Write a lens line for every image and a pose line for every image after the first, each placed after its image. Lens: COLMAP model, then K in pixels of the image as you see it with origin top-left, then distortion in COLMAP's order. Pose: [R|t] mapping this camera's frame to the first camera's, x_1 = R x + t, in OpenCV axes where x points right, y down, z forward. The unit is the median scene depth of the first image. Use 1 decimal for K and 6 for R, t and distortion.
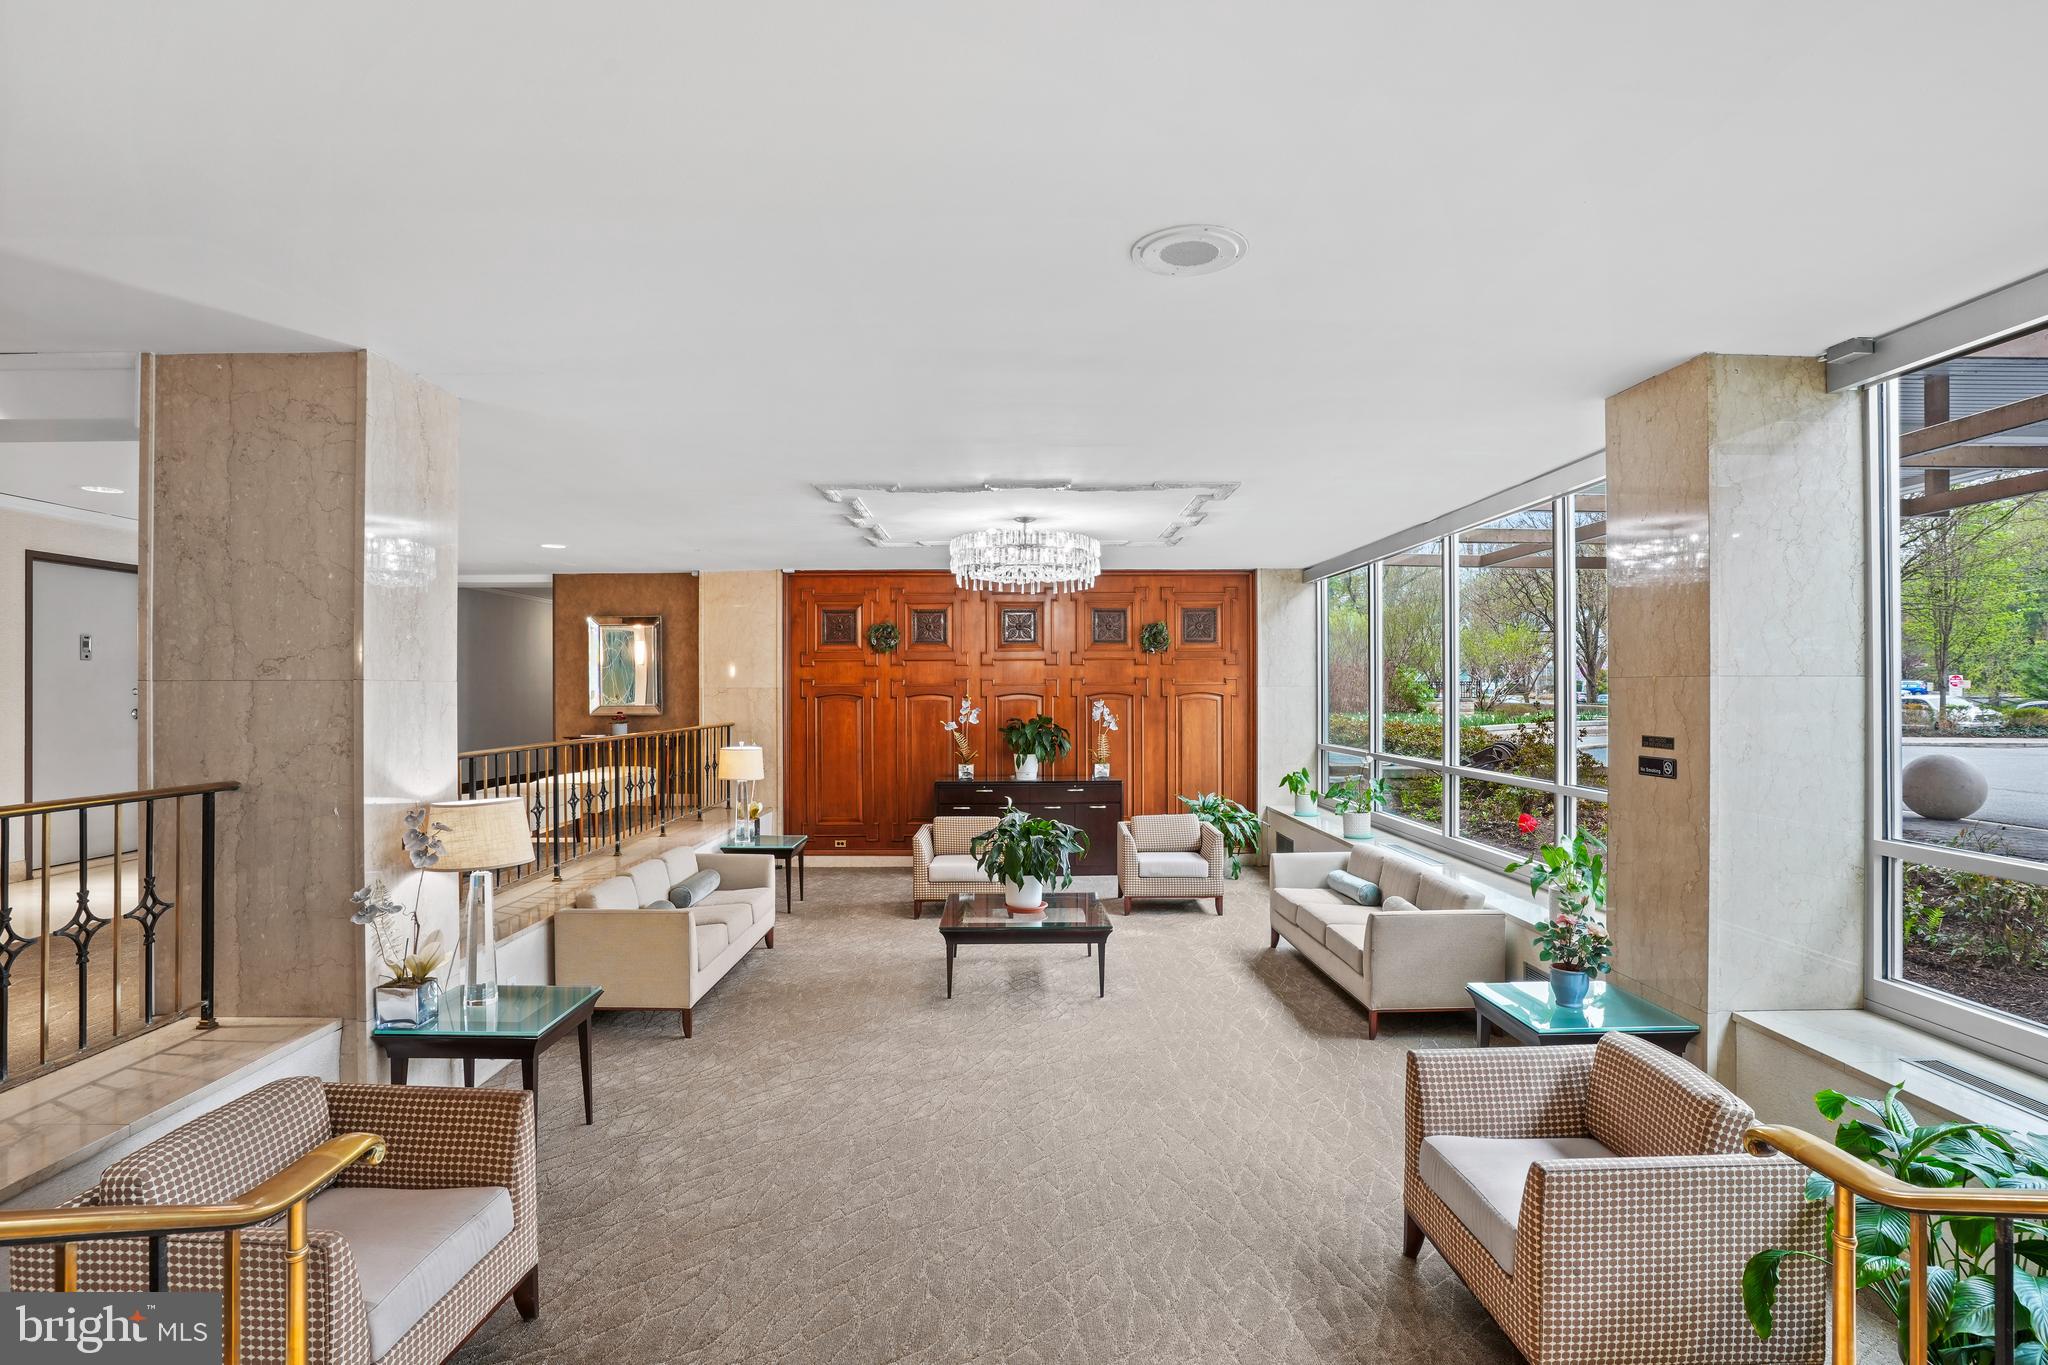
lens RADIAL K [[1027.0, 0, 1022.8], [0, 1027.0, 716.4], [0, 0, 1]] dist [-0.074843, 0.033527]
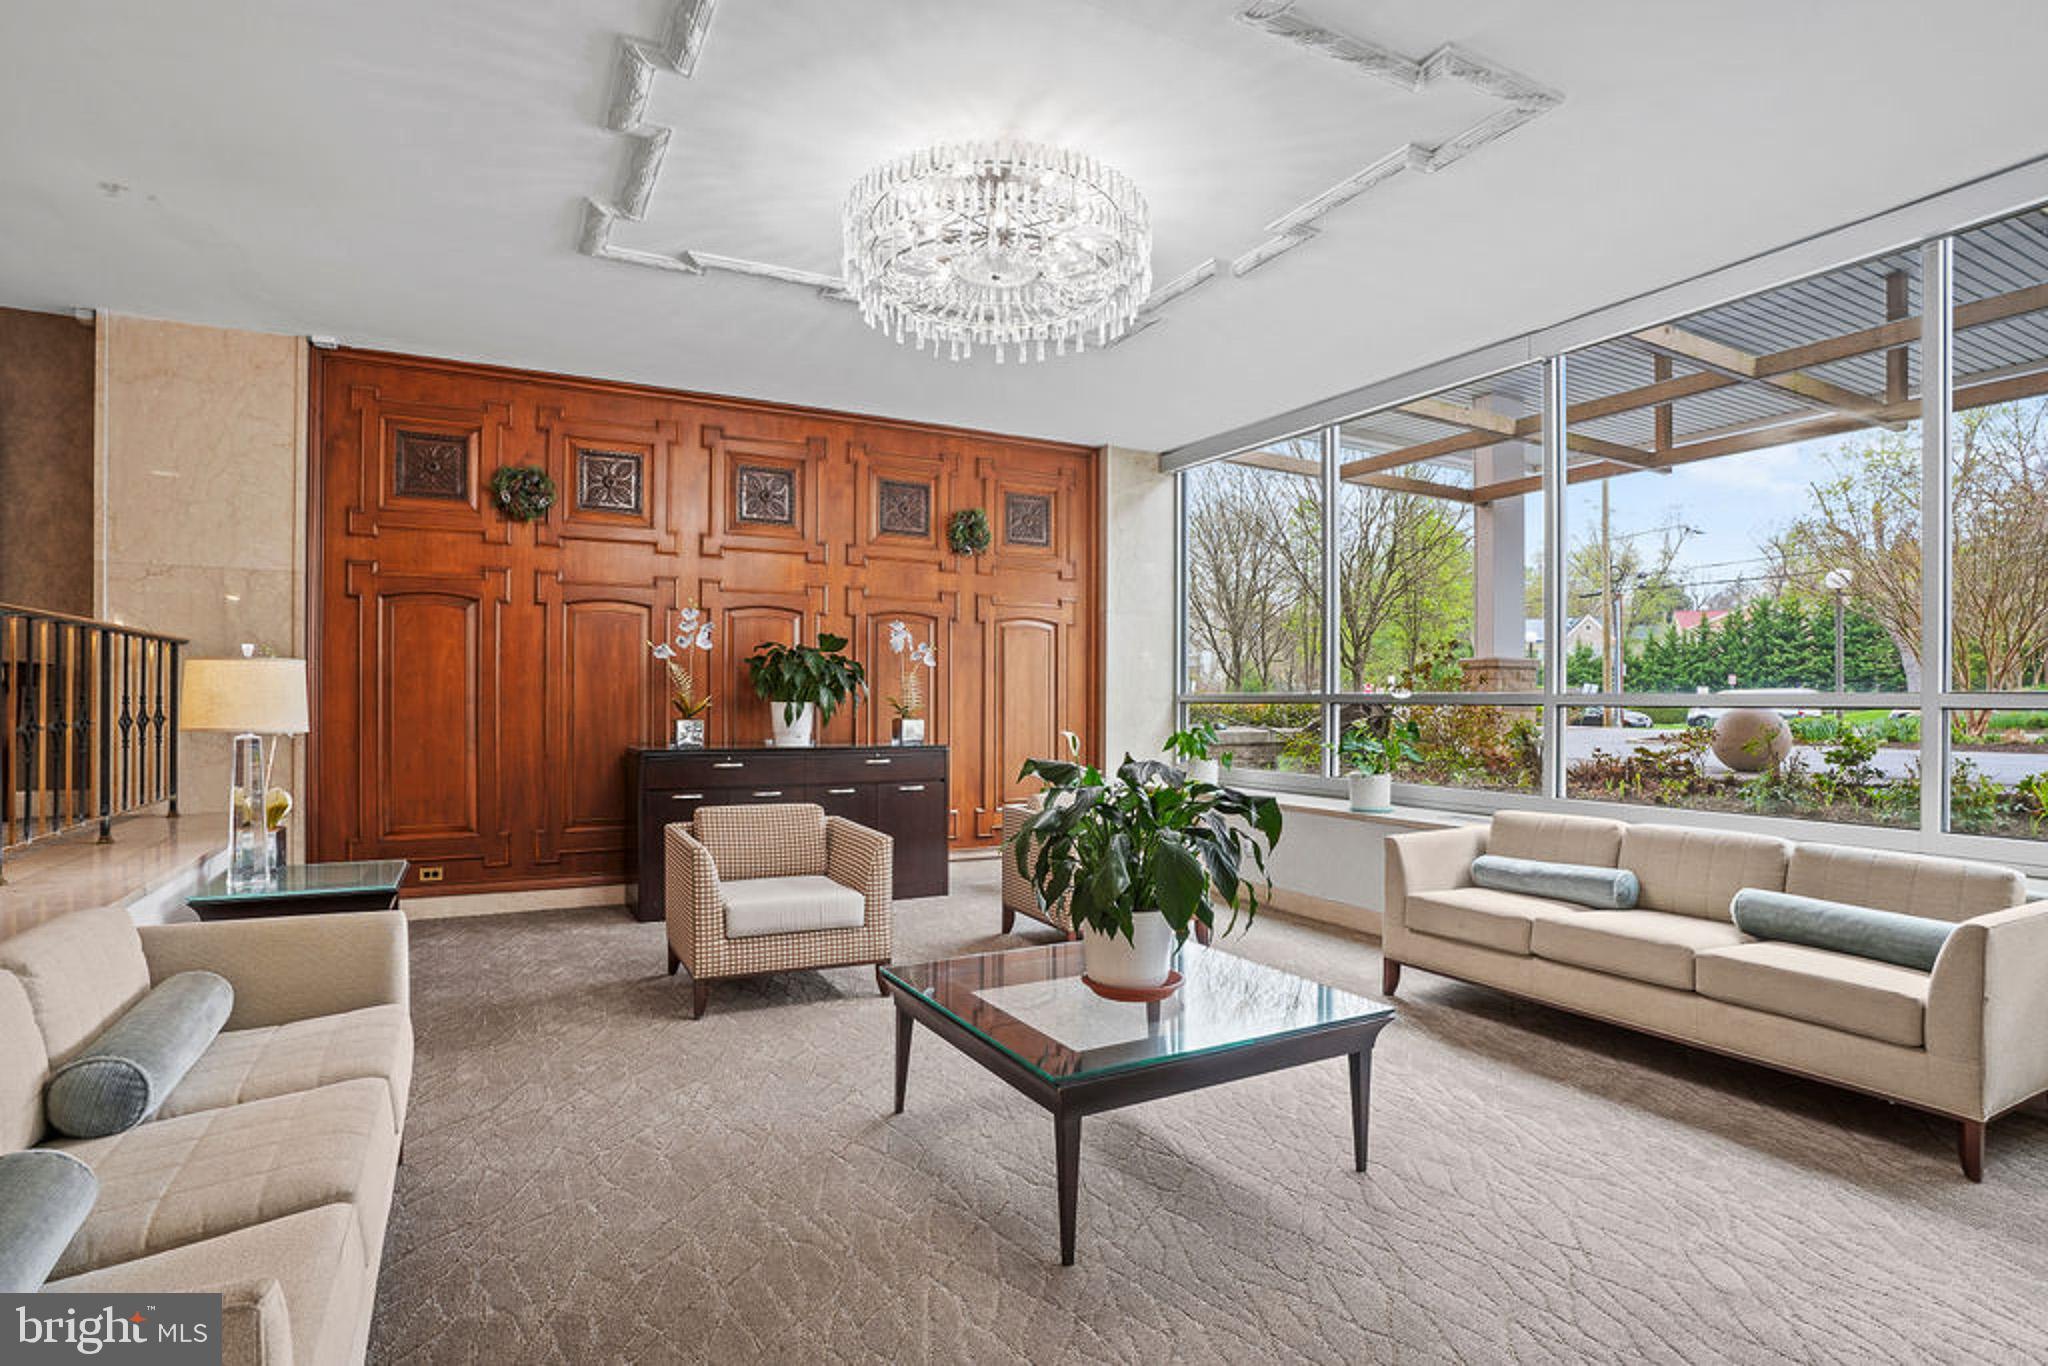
lens RADIAL K [[1027.0, 0, 1022.8], [0, 1027.0, 716.9], [0, 0, 1]] dist [-0.074843, 0.033527]
pose [[0.887646, -0.000331, 0.460527, -0.146315], [0.004340, 0.999961, -0.007647, 0.048099], [-0.460506, 0.008786, 0.887613, 0.398412]]
